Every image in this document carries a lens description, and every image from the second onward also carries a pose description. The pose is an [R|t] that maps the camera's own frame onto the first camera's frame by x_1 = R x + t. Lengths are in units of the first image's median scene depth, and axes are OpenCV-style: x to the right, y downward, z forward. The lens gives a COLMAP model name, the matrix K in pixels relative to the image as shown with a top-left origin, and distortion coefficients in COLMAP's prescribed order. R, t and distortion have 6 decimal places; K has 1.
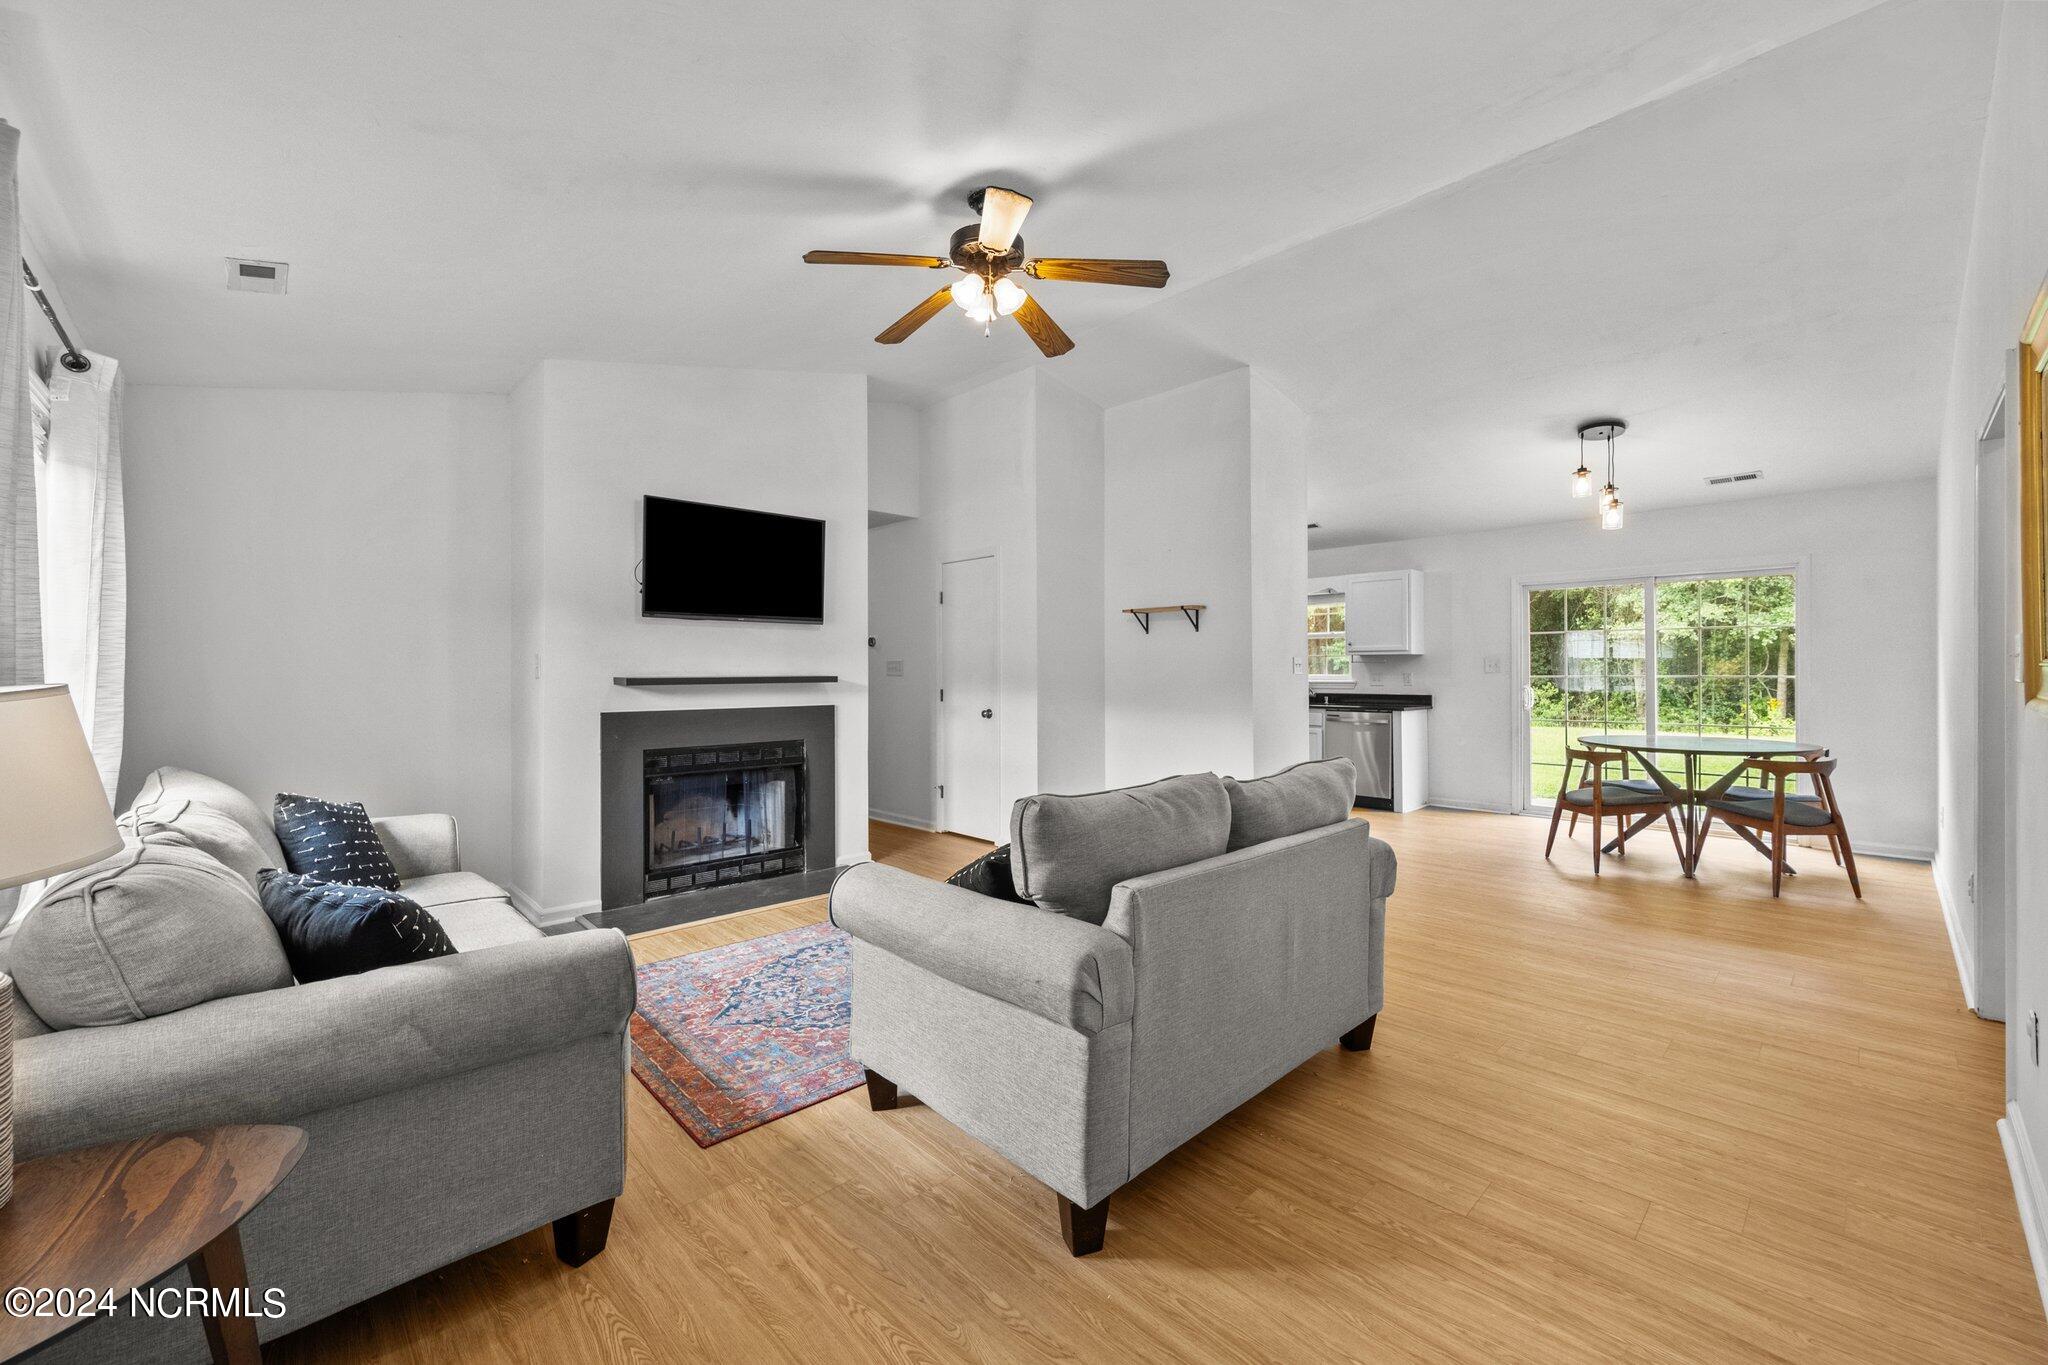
lens RADIAL K [[823.6, 0, 1014.4], [0, 823.6, 669.2], [0, 0, 1]] dist [-0.001323, -0.000071]
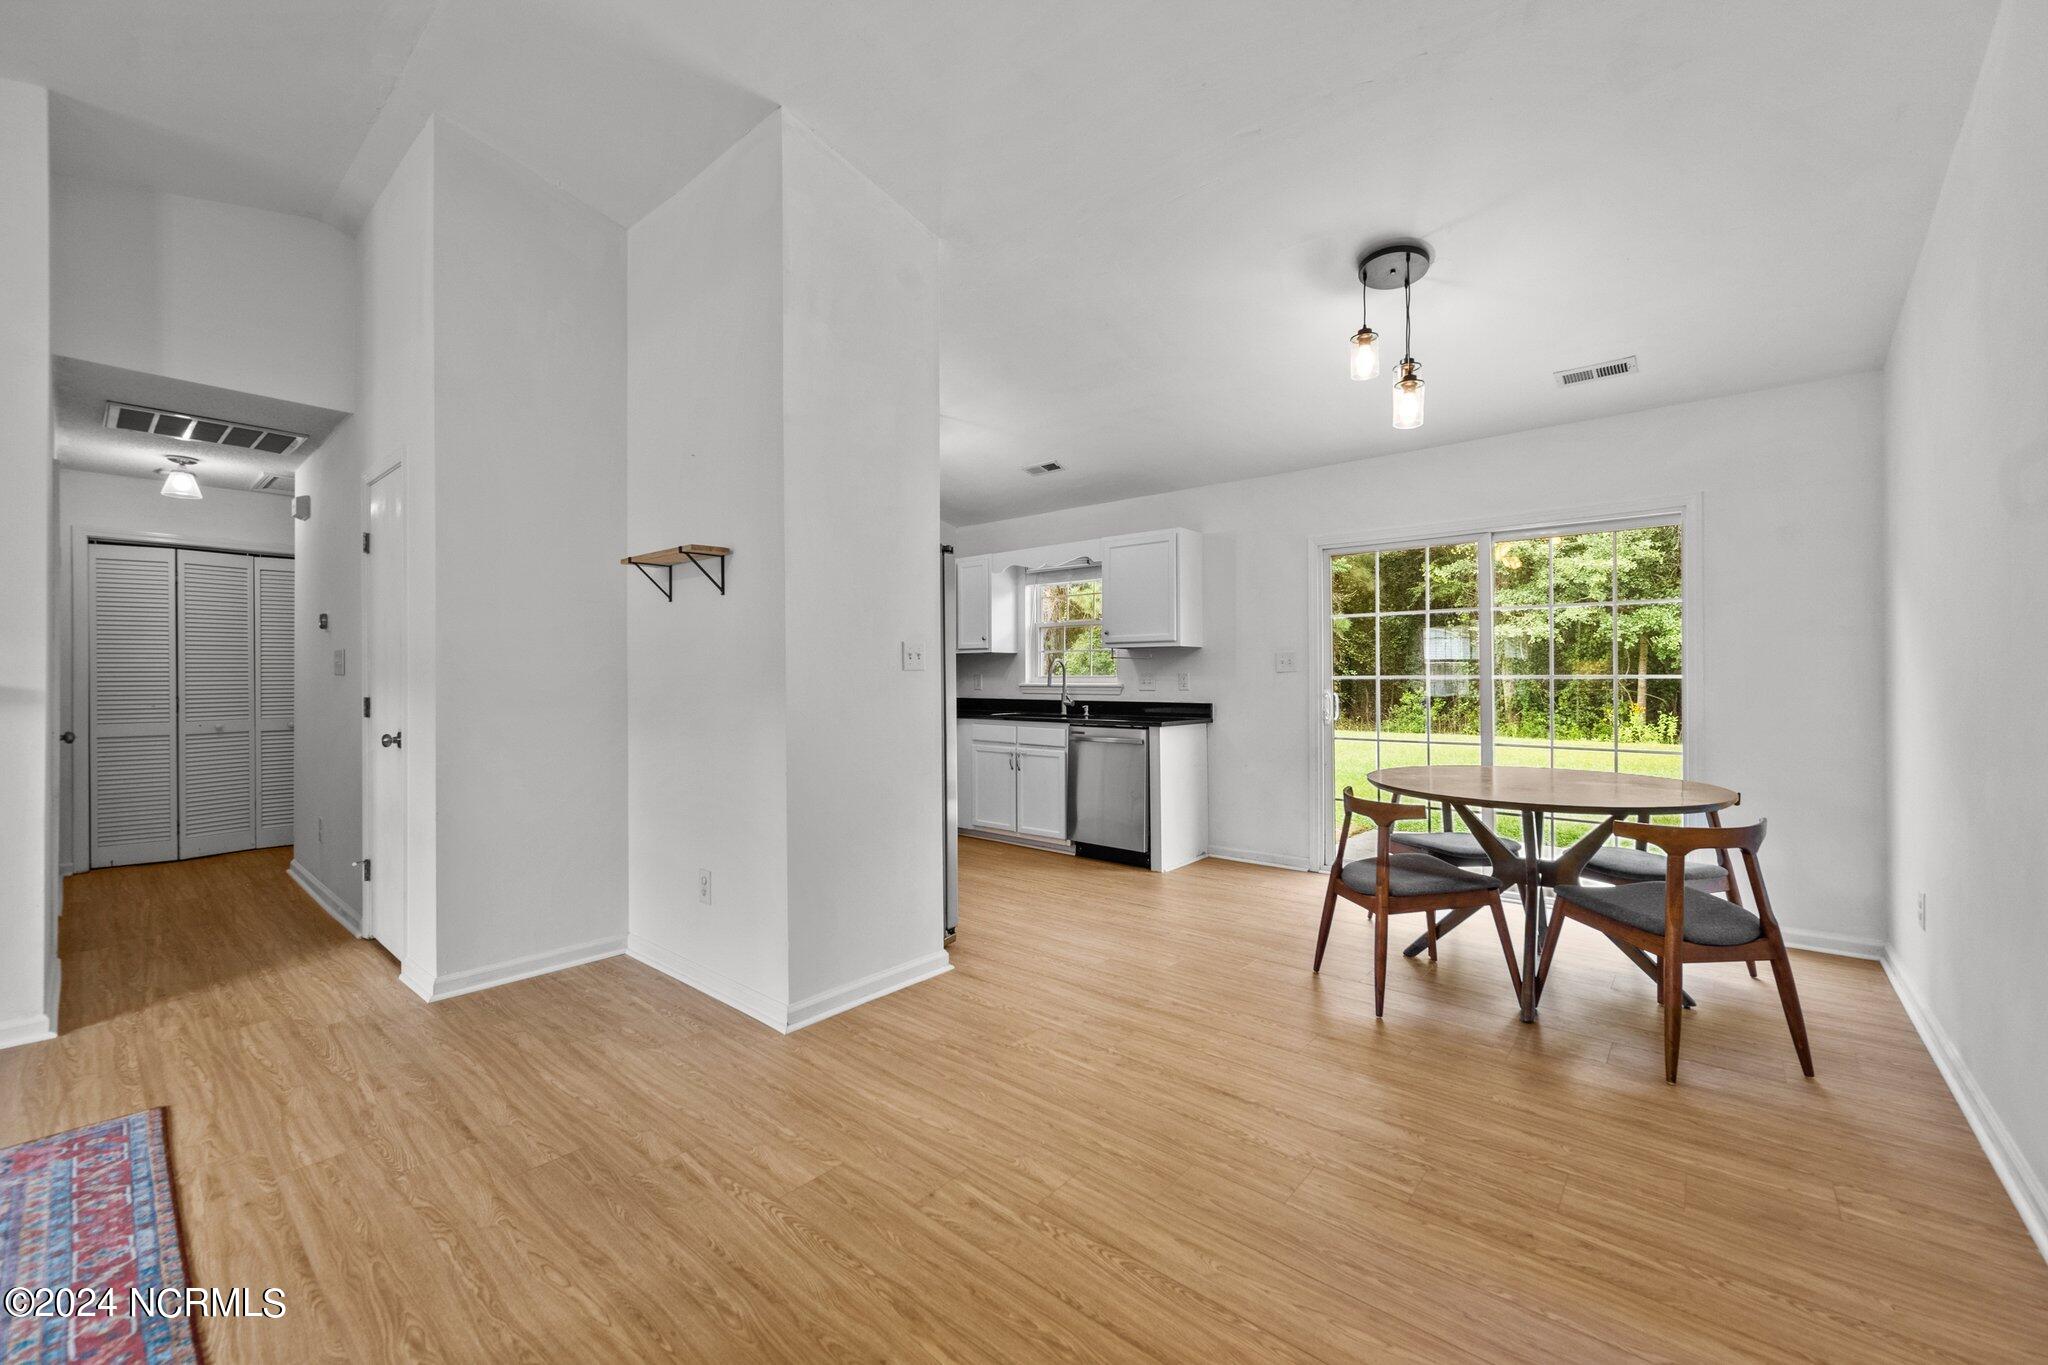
lens RADIAL K [[816.4, 0, 1025.9], [0, 816.4, 669.4], [0, 0, 1]] dist [-0.000885, -0.000117]
pose [[0.994221, 0.000890, 0.107353, 0.386076], [-0.000110, 0.999974, -0.007267, 0.009900], [-0.107357, 0.007213, 0.994194, 0.441144]]
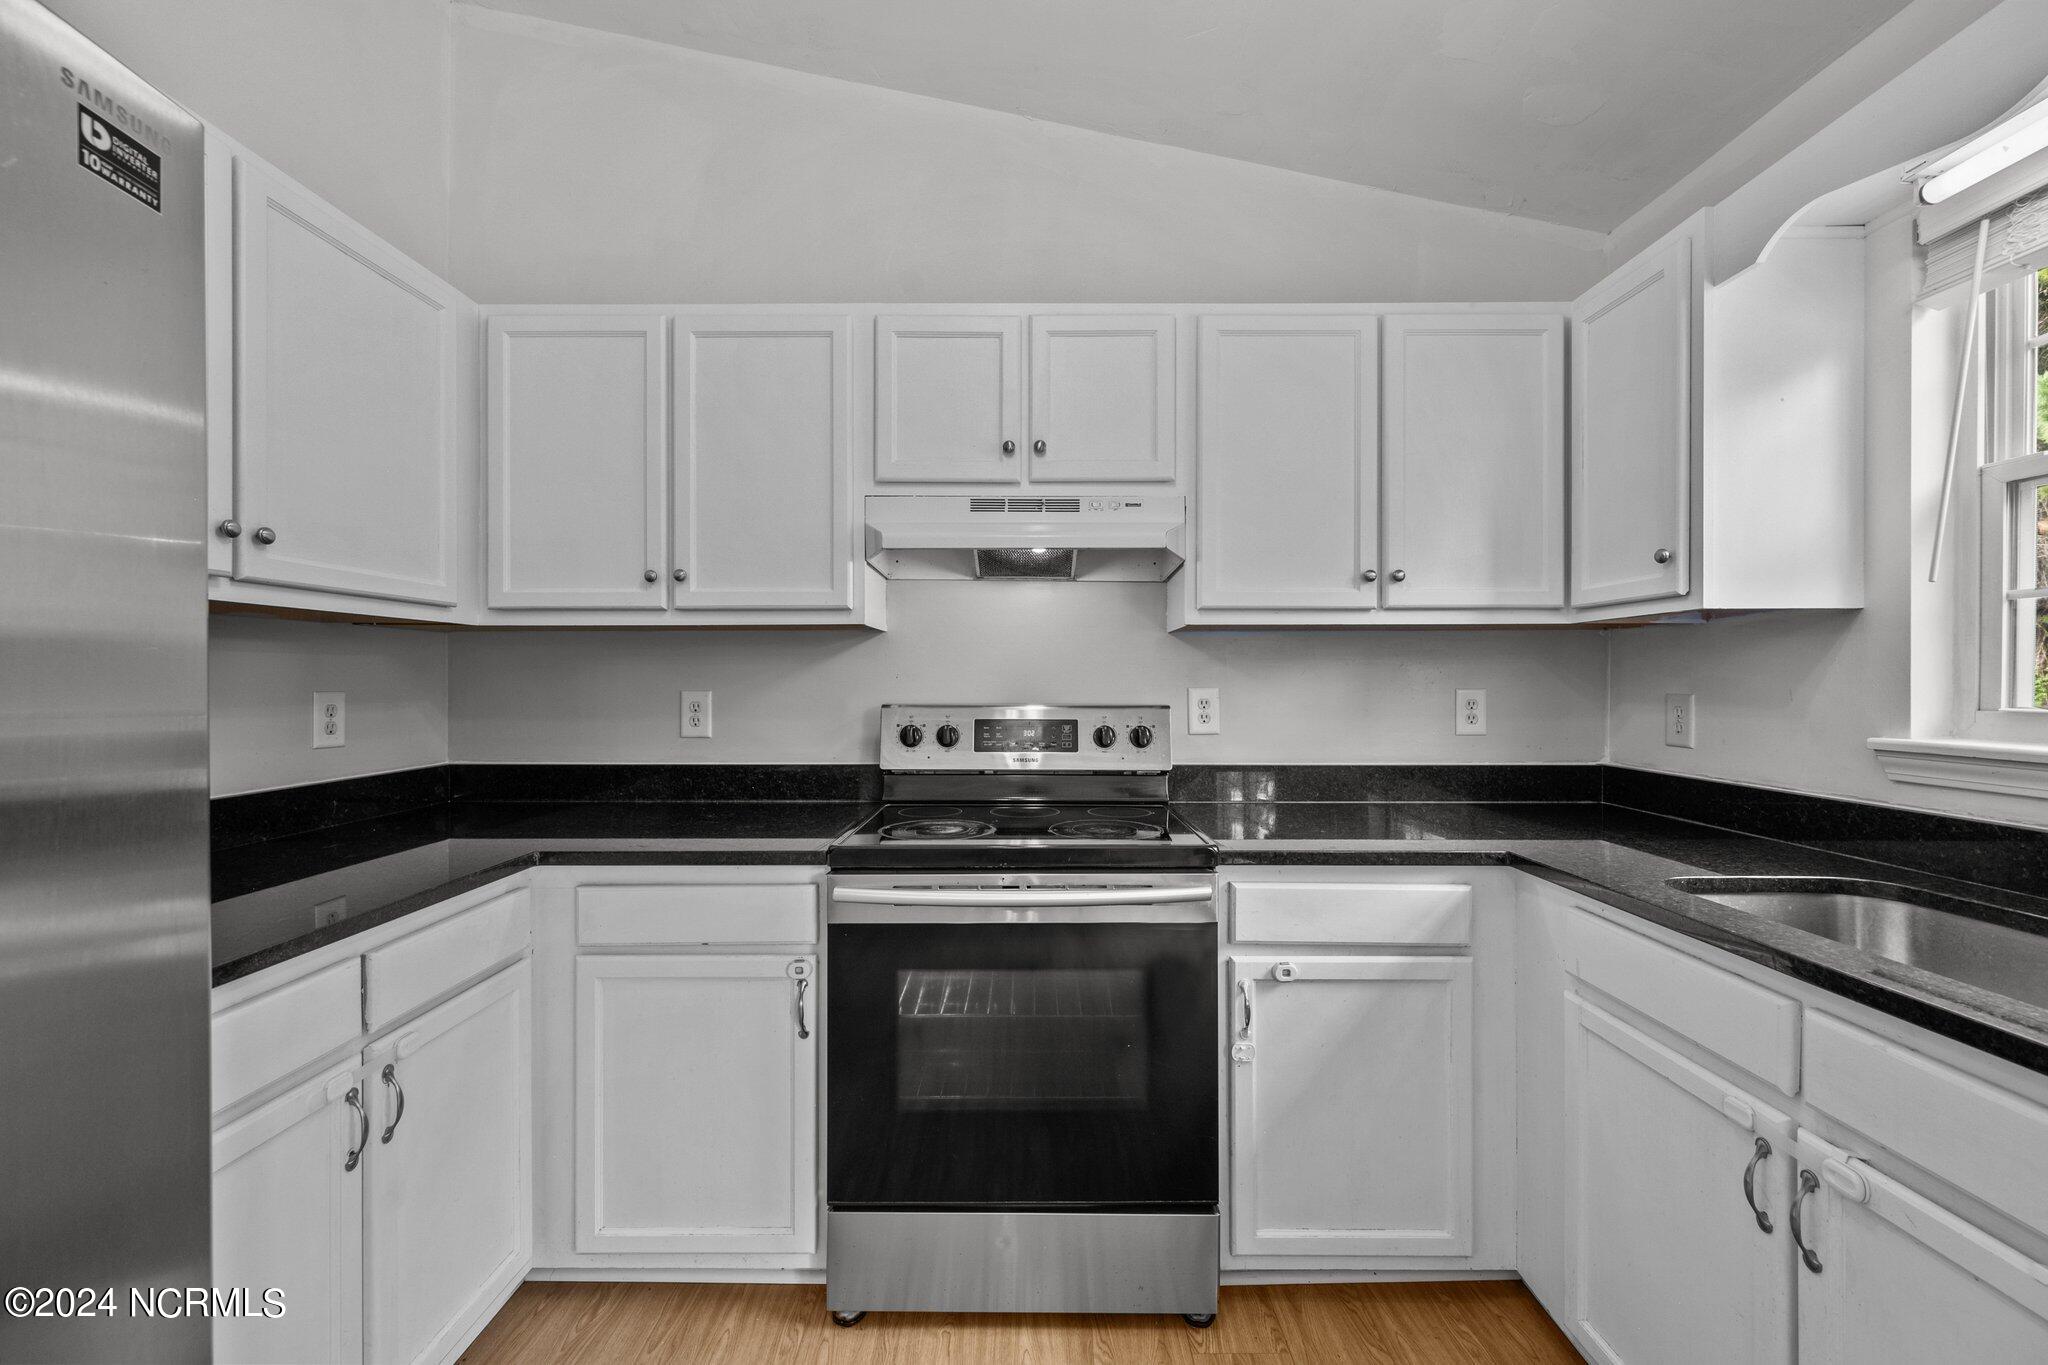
lens RADIAL K [[823.6, 0, 1014.4], [0, 823.6, 669.2], [0, 0, 1]] dist [-0.001323, -0.000071]
pose [[0.724553, -0.000537, -0.689219, 0.494639], [-0.001959, 0.999994, -0.002839, -0.001313], [0.689216, 0.003407, 0.724548, 1.288223]]
